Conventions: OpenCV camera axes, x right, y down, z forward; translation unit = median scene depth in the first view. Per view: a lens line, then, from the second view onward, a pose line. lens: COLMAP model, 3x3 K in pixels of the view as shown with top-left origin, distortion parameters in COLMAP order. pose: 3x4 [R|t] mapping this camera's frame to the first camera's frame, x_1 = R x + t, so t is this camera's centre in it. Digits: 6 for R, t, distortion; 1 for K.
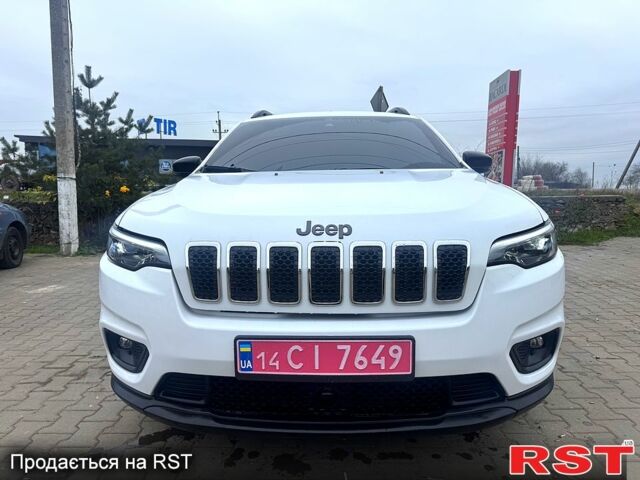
lens RADIAL K [[475.6, 0, 316.9], [0, 475.6, 239.8], [0, 0, 1]] dist [0.023933, -0.018604]
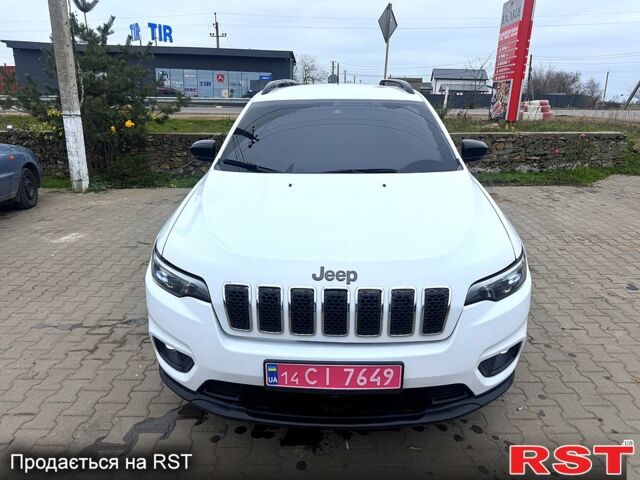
lens RADIAL K [[475.6, 0, 323.8], [0, 475.6, 239.7], [0, 0, 1]] dist [0.023933, -0.018604]
pose [[0.999870, 0.010859, 0.011955, -0.019601], [-0.012901, 0.982339, 0.186663, -0.230202], [-0.009717, -0.186793, 0.982351, -0.129882]]
